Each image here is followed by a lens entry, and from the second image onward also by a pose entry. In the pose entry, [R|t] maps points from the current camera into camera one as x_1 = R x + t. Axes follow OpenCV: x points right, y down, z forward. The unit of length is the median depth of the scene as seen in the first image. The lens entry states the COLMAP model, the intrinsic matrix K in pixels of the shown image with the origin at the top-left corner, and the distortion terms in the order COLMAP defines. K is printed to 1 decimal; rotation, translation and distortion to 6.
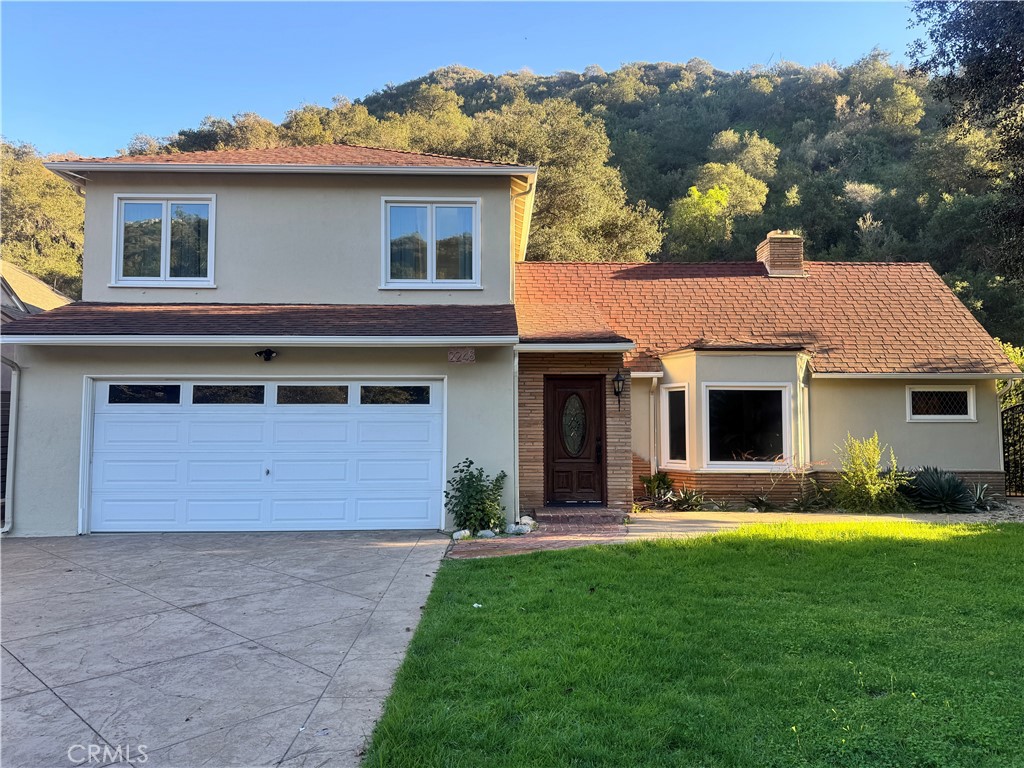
lens RADIAL K [[719.7, 0, 512.0], [0, 719.7, 384.0], [0, 0, 1]] dist [0.047478, -0.052115]
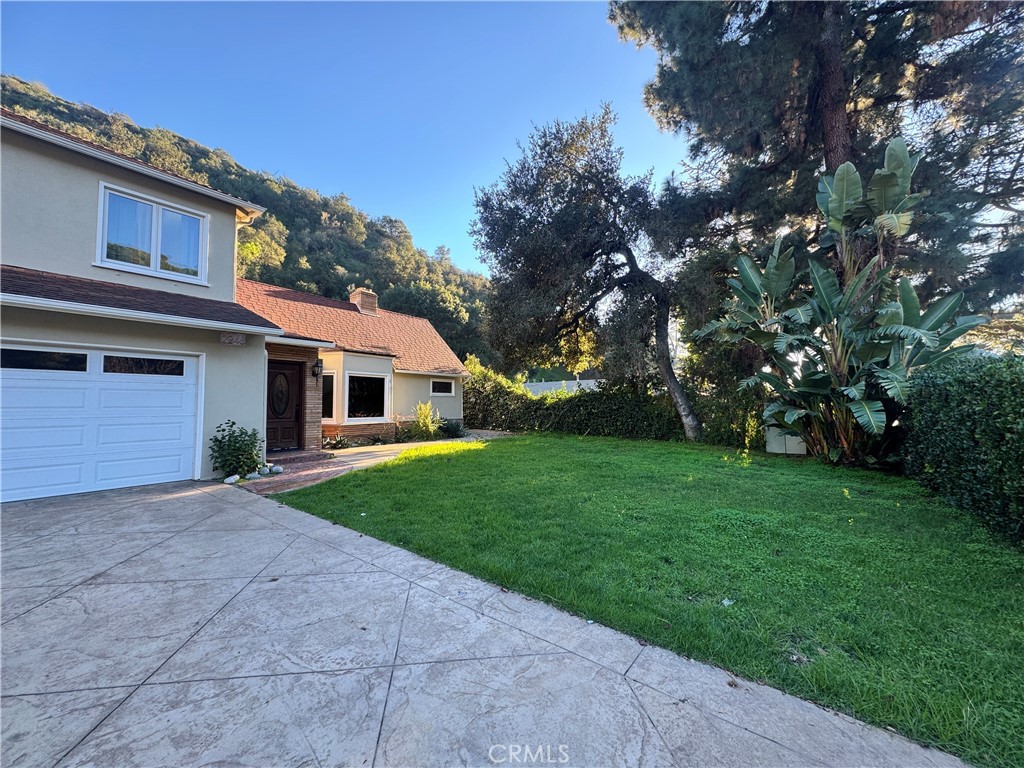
lens RADIAL K [[410.7, 0, 512.0], [0, 410.7, 384.0], [0, 0, 1]] dist [-0.003255, -0.000532]
pose [[0.603993, 0.034480, 0.796243, -0.282774], [-0.048789, 0.998790, -0.006242, 0.016388], [-0.795495, -0.035078, 0.604944, 0.135906]]
